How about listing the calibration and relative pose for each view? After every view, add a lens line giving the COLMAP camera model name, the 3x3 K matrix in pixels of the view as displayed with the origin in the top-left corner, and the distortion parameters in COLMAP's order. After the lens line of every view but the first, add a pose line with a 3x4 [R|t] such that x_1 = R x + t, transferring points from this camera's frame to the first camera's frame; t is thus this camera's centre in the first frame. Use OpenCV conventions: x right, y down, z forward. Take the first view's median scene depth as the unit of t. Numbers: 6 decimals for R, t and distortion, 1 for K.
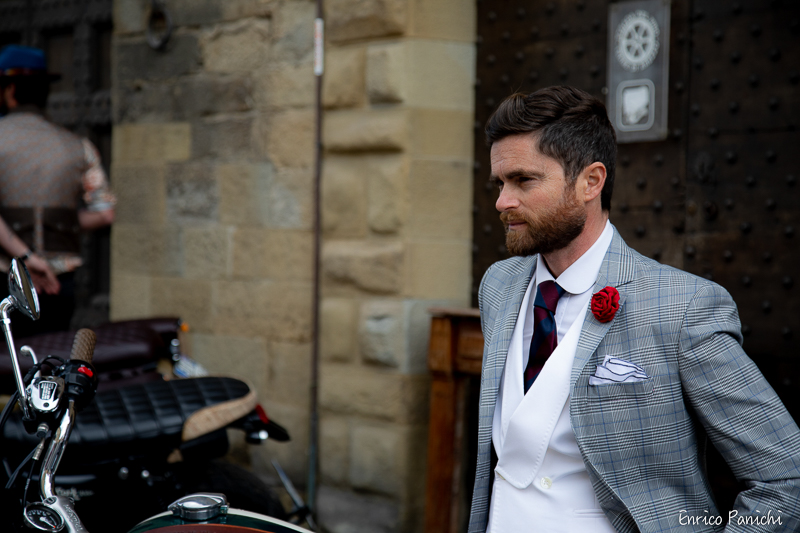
lens RADIAL K [[1787.6, 0, 401.9], [0, 1787.6, 269.7], [0, 0, 1]] dist [0.393085, 0.000000]
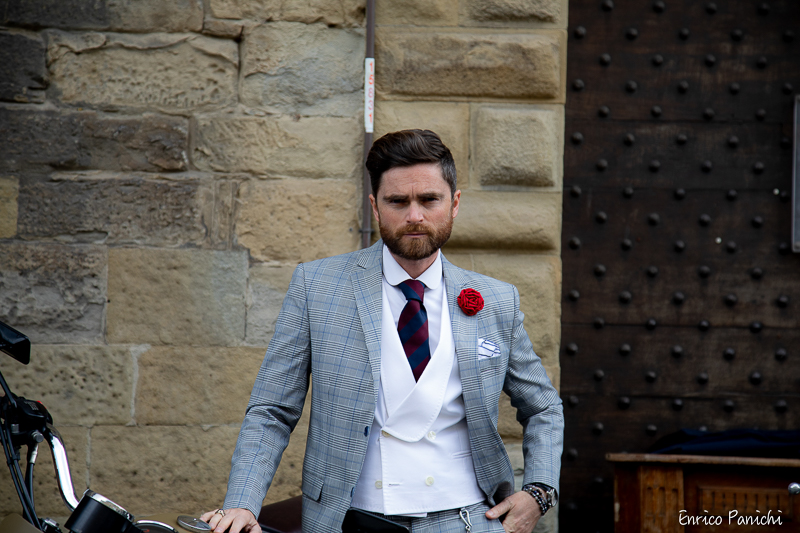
lens RADIAL K [[1920.4, 0, 401.1], [0, 1920.4, 268.5], [0, 0, 1]] dist [0.522112, 0.000000]
pose [[0.518100, 0.016563, 0.855159, -0.713696], [0.007082, 0.999695, -0.023653, -0.037763], [-0.855290, 0.018311, 0.517825, 0.610339]]
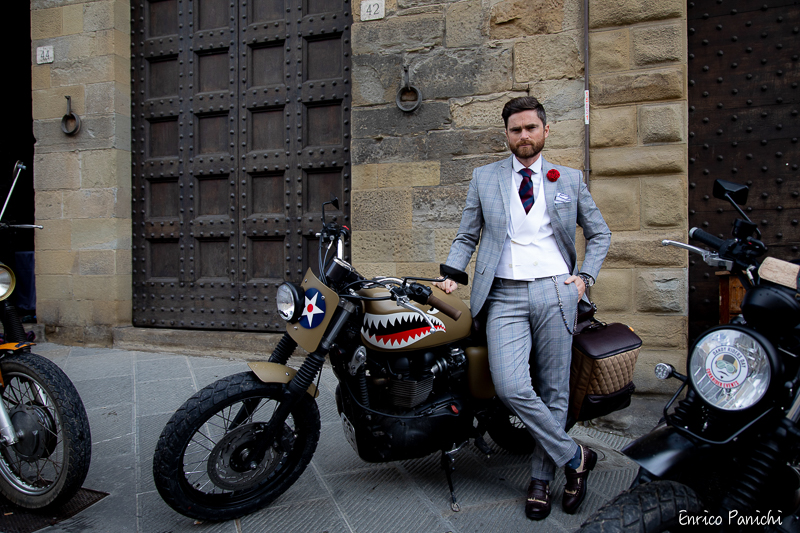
lens RADIAL K [[708.7, 0, 398.4], [0, 708.7, 270.0], [0, 0, 1]] dist [-0.049631, 0.079460]
pose [[0.884225, -0.017367, 0.466739, -0.486049], [0.026288, 0.999575, -0.012608, 0.019260], [-0.466321, 0.023418, 0.884305, 0.560279]]
